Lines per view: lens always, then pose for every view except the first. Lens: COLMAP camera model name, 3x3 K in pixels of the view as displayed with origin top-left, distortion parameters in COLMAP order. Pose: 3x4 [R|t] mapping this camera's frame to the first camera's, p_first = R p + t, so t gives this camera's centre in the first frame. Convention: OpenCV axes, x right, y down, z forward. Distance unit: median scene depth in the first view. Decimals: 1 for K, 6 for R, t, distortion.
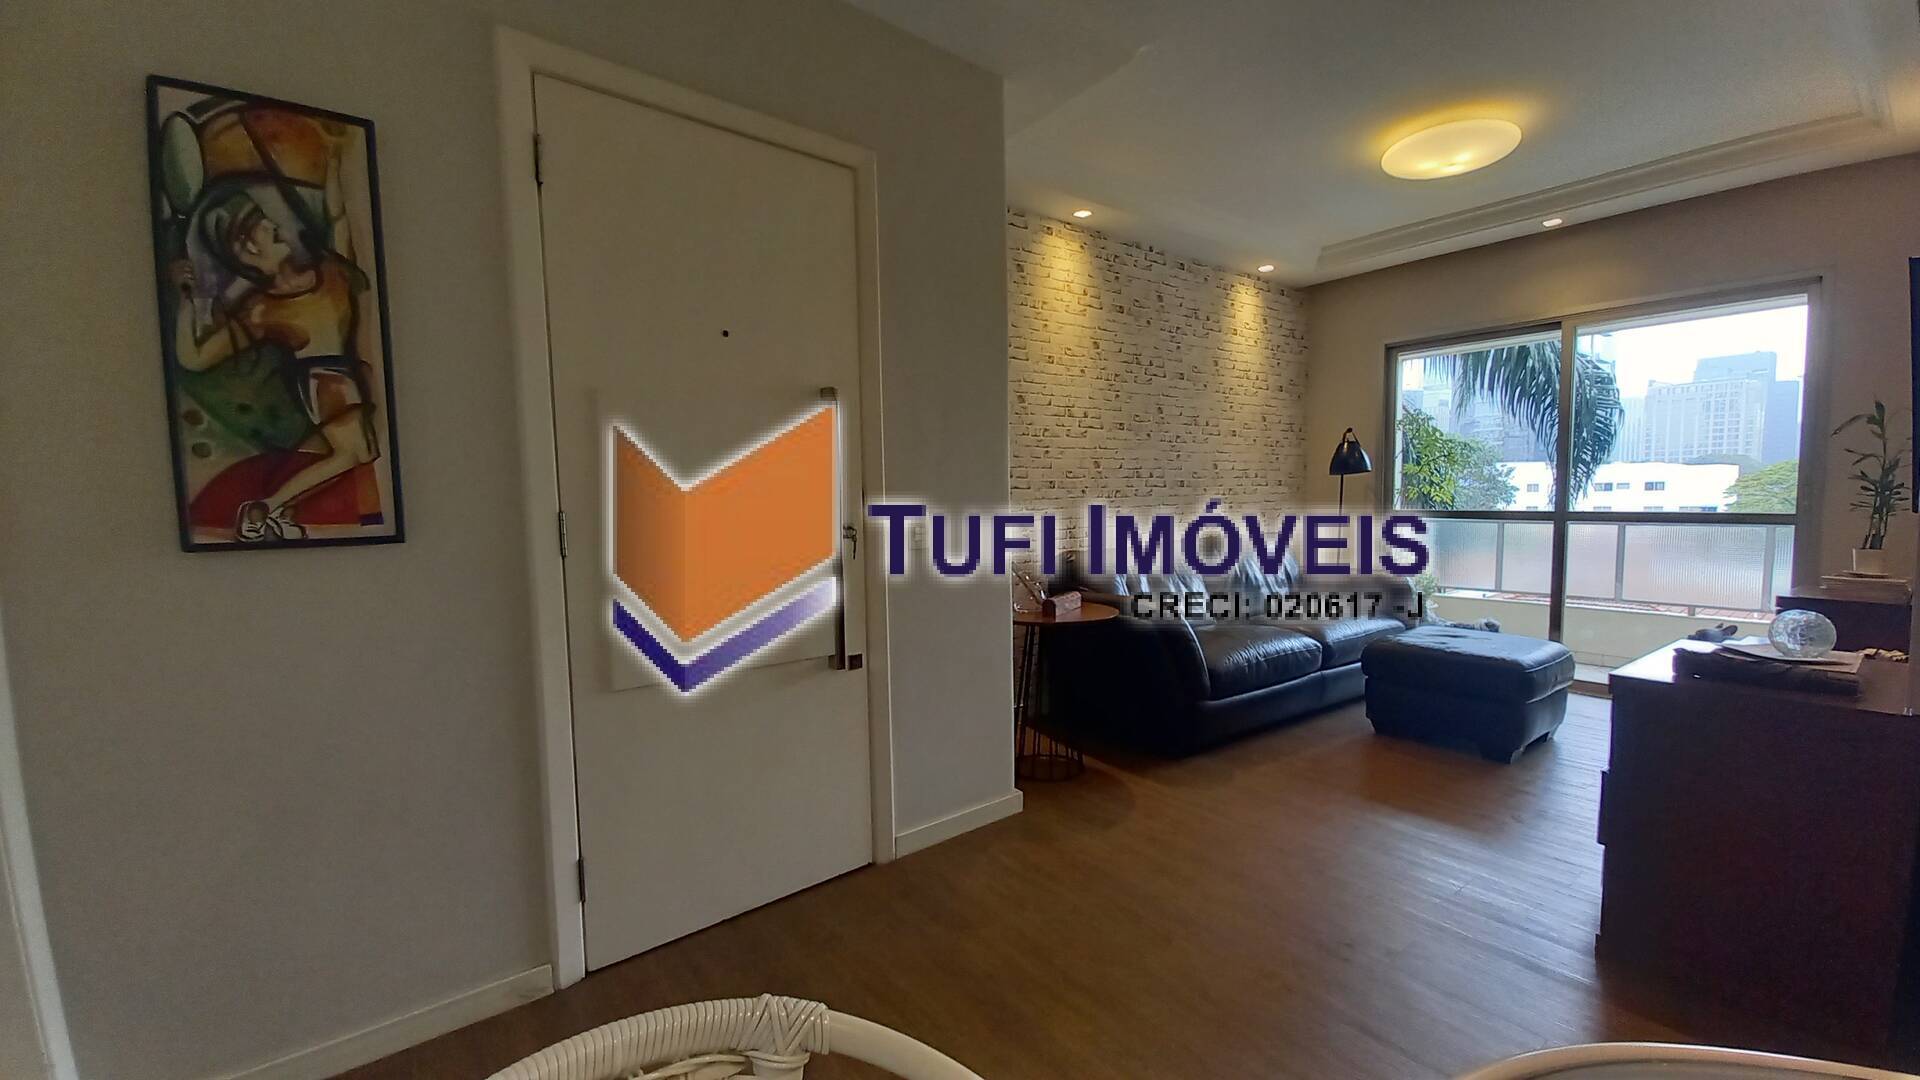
lens RADIAL K [[762.9, 0, 987.8], [0, 762.9, 545.9], [0, 0, 1]] dist [0.034506, -0.023412]
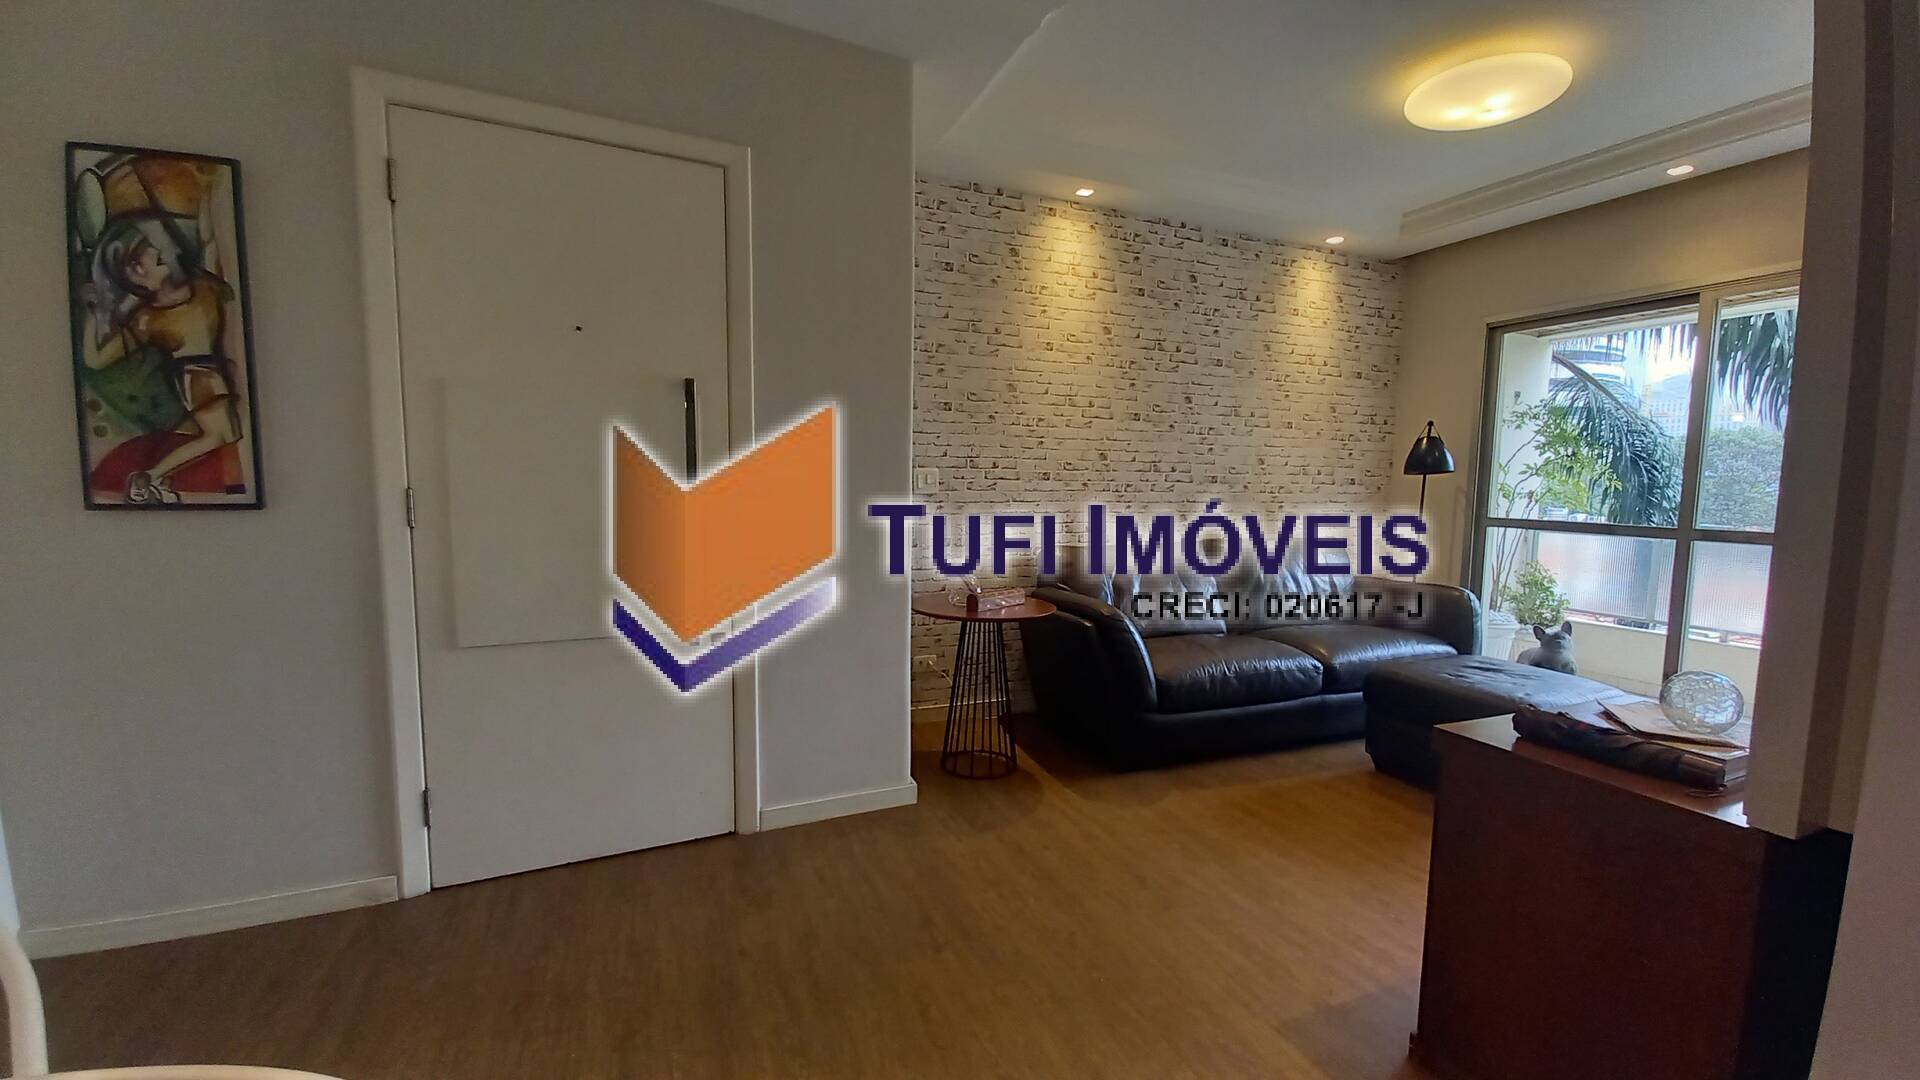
lens RADIAL K [[762.9, 0, 987.8], [0, 762.9, 545.9], [0, 0, 1]] dist [0.034506, -0.023412]
pose [[0.969026, 0.054017, -0.240979, 0.550908], [-0.049218, 0.998452, 0.025892, -0.029694], [0.242005, -0.013229, 0.970185, 0.089811]]
